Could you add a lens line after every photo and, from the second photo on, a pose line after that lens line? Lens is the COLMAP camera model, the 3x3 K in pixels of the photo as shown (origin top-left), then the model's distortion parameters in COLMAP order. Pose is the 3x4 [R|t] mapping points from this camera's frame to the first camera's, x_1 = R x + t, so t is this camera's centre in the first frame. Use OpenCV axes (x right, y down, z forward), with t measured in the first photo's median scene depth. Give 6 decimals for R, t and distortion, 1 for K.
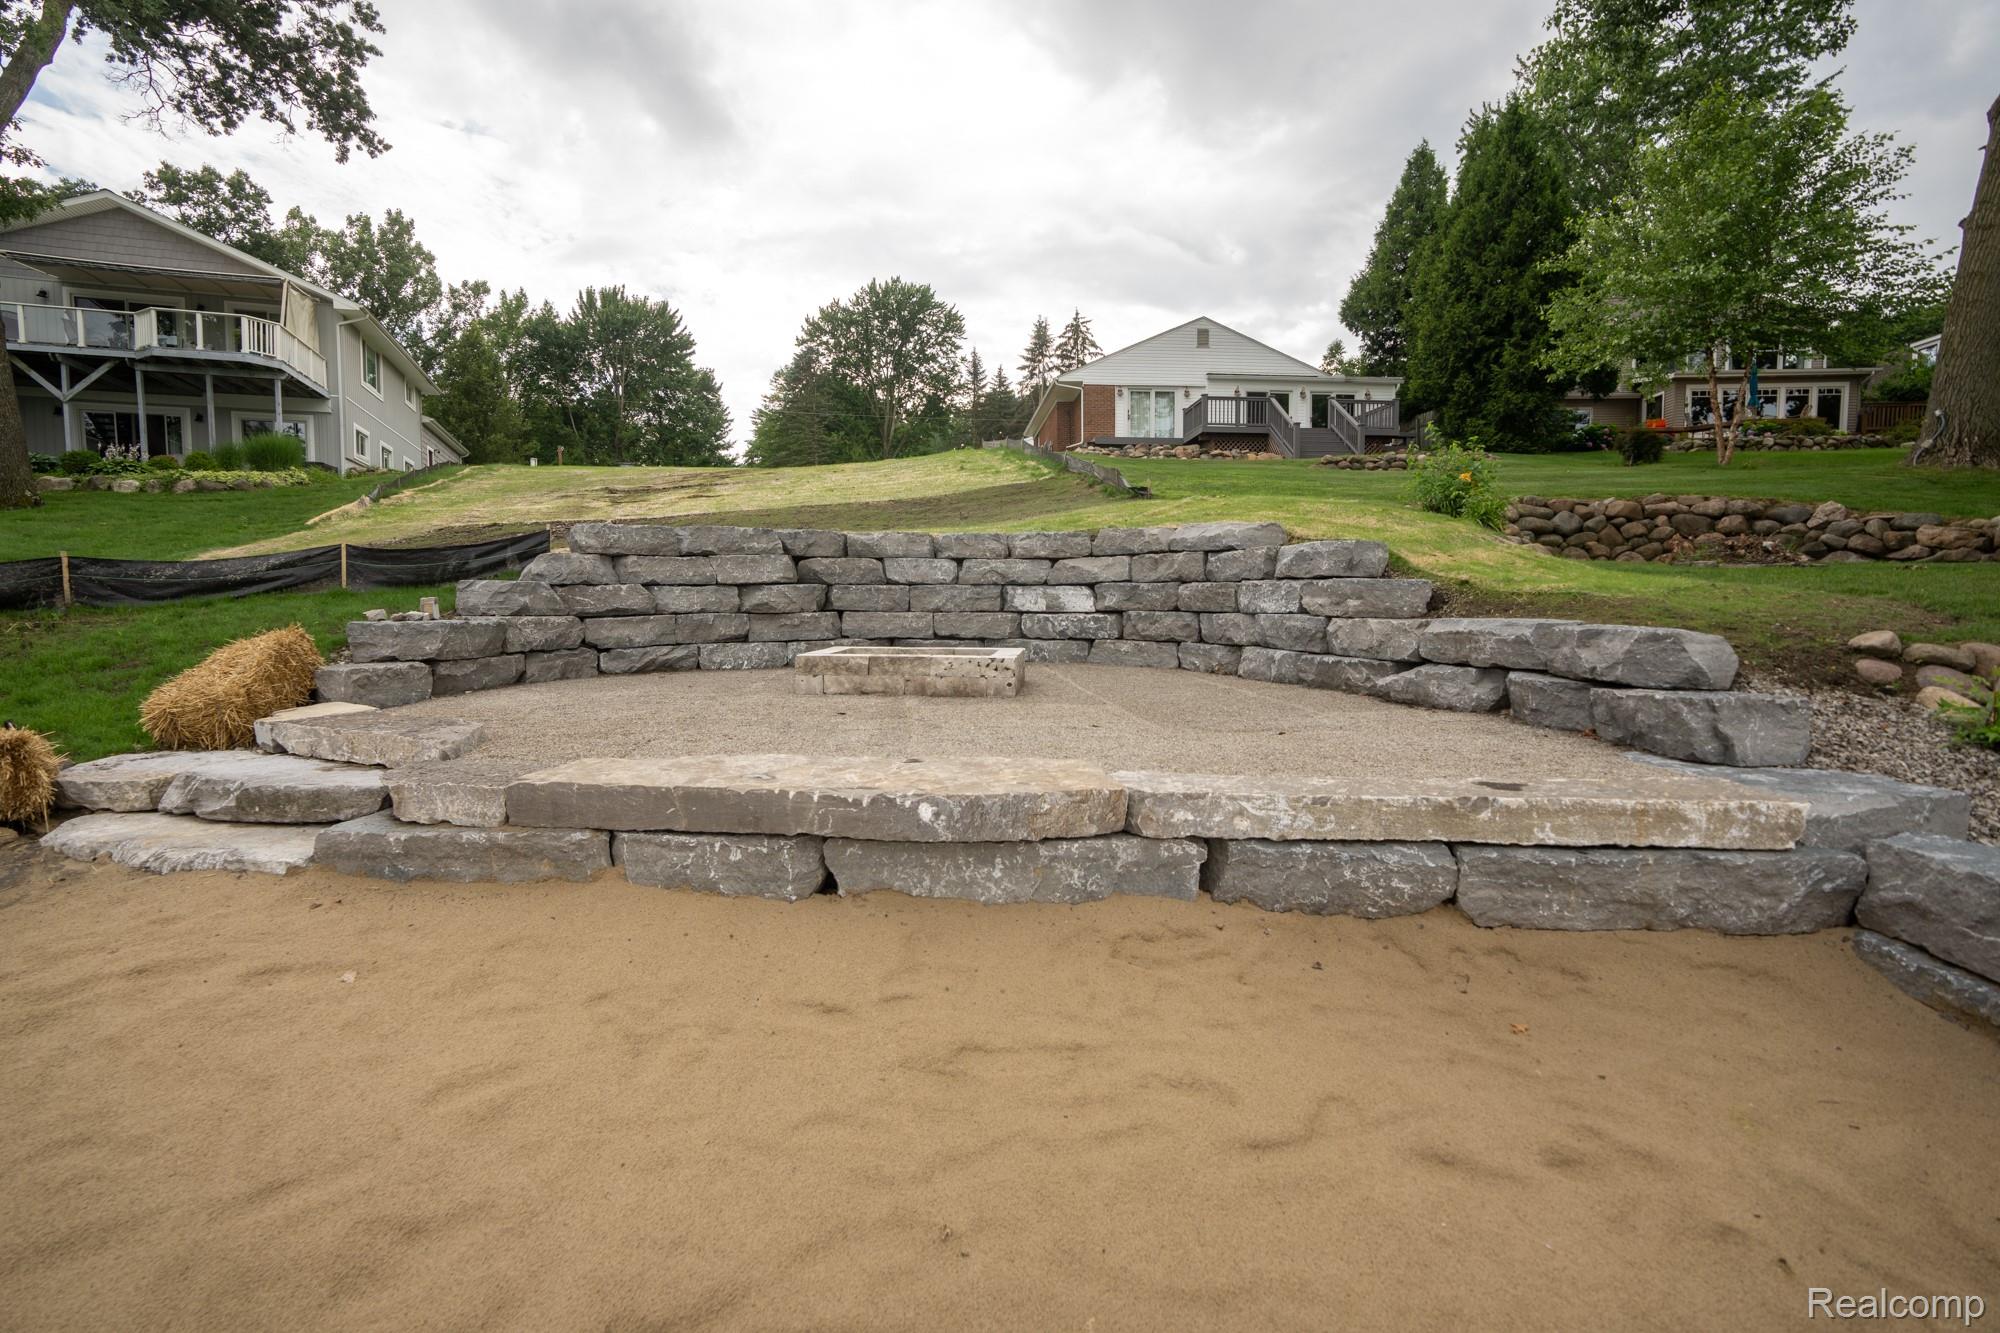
lens RADIAL K [[961.1, 0, 995.4], [0, 961.1, 711.1], [0, 0, 1]] dist [-0.065842, 0.024555]
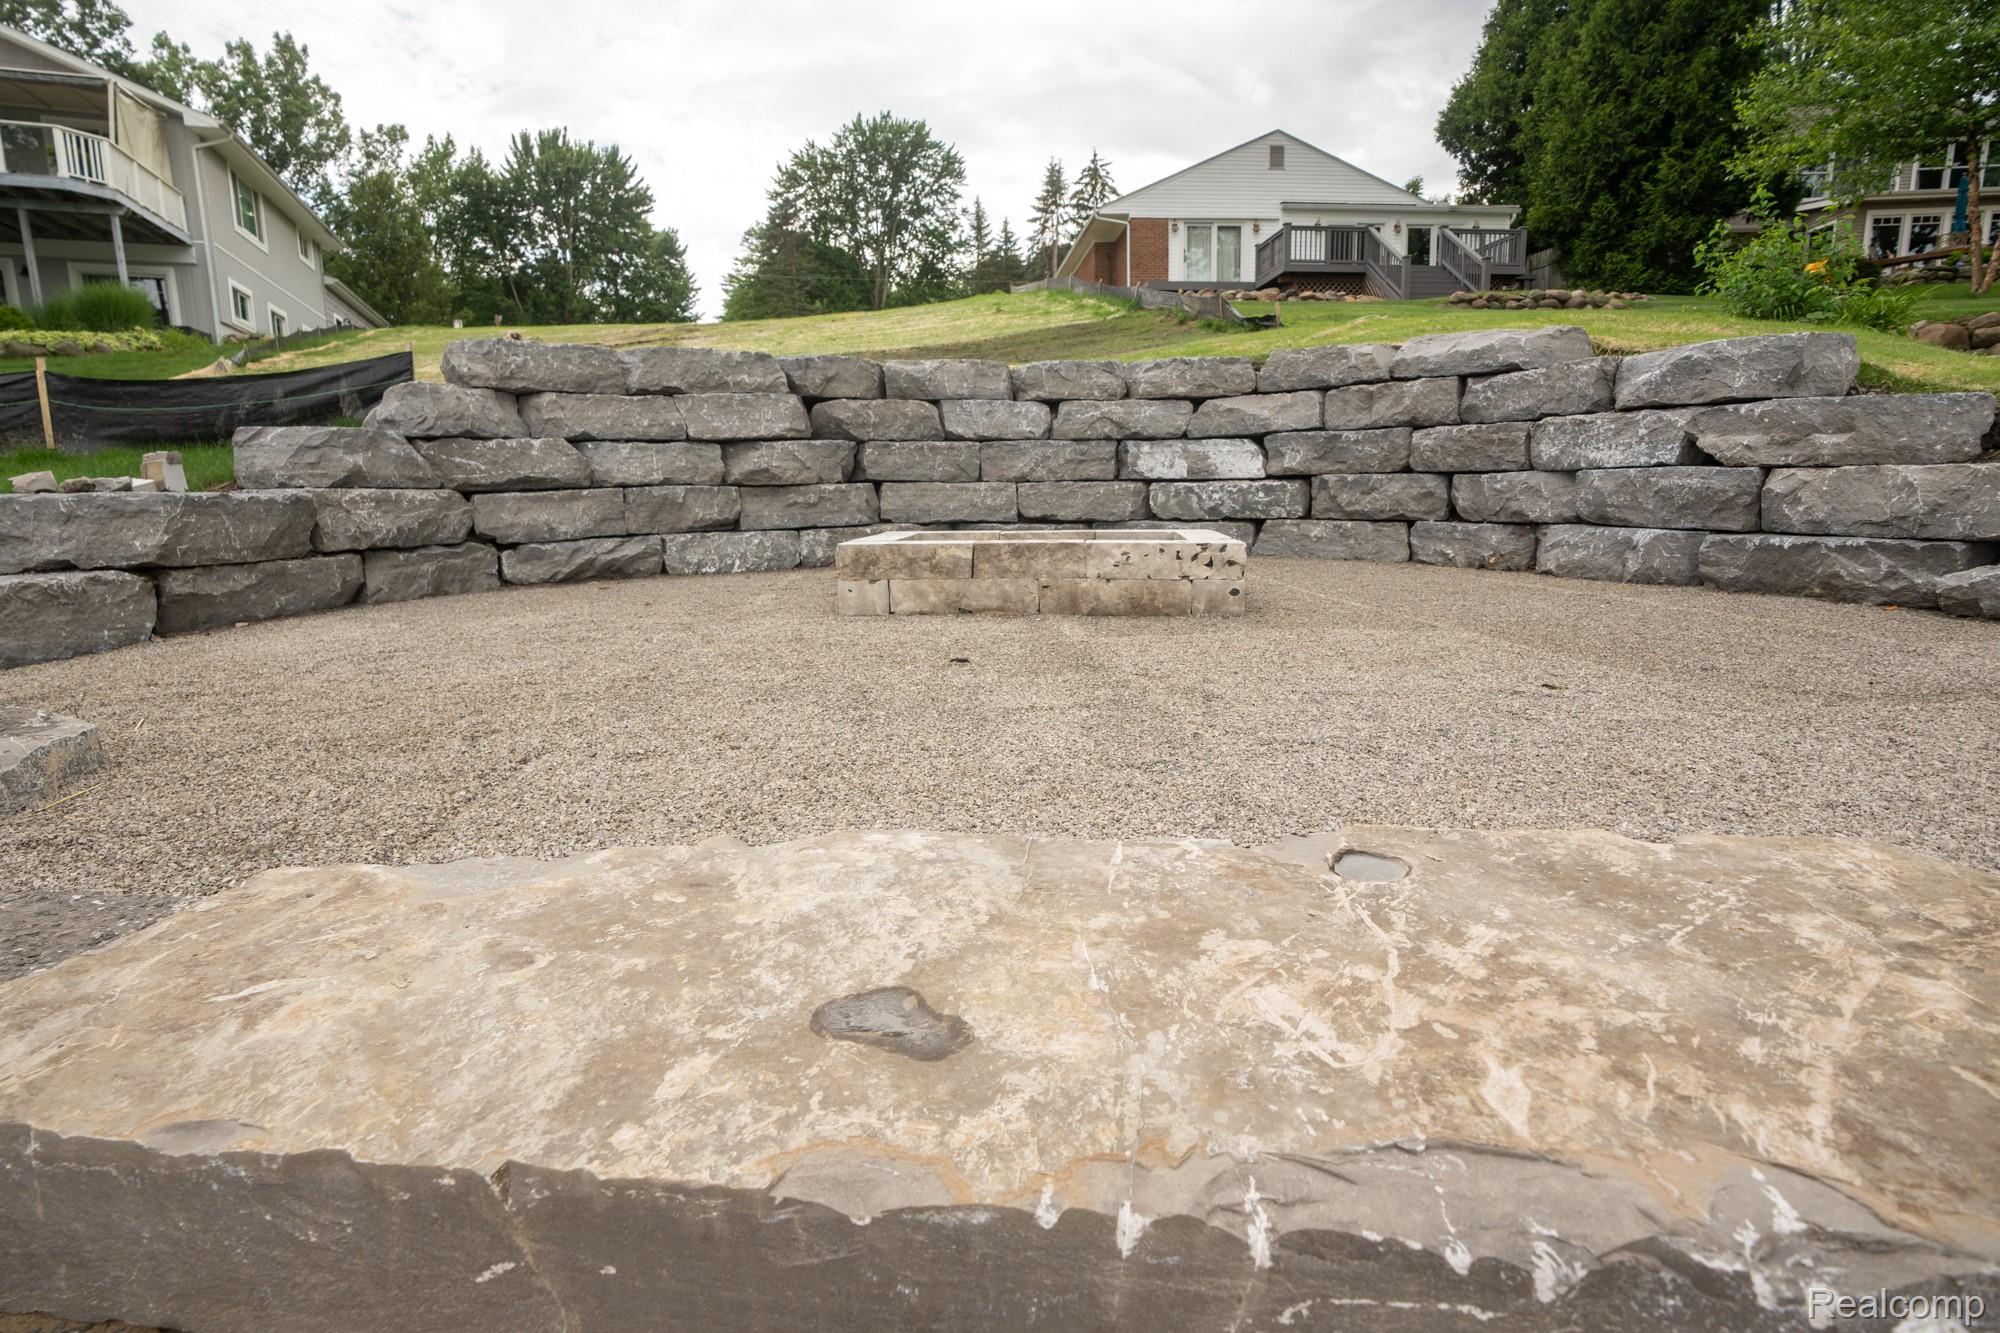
lens RADIAL K [[961.1, 0, 995.4], [0, 961.1, 711.1], [0, 0, 1]] dist [-0.065842, 0.024555]
pose [[0.999680, -0.018653, 0.017087, -0.093190], [0.016820, 0.994666, 0.101769, -0.012739], [-0.018895, -0.101449, 0.994661, 0.321648]]
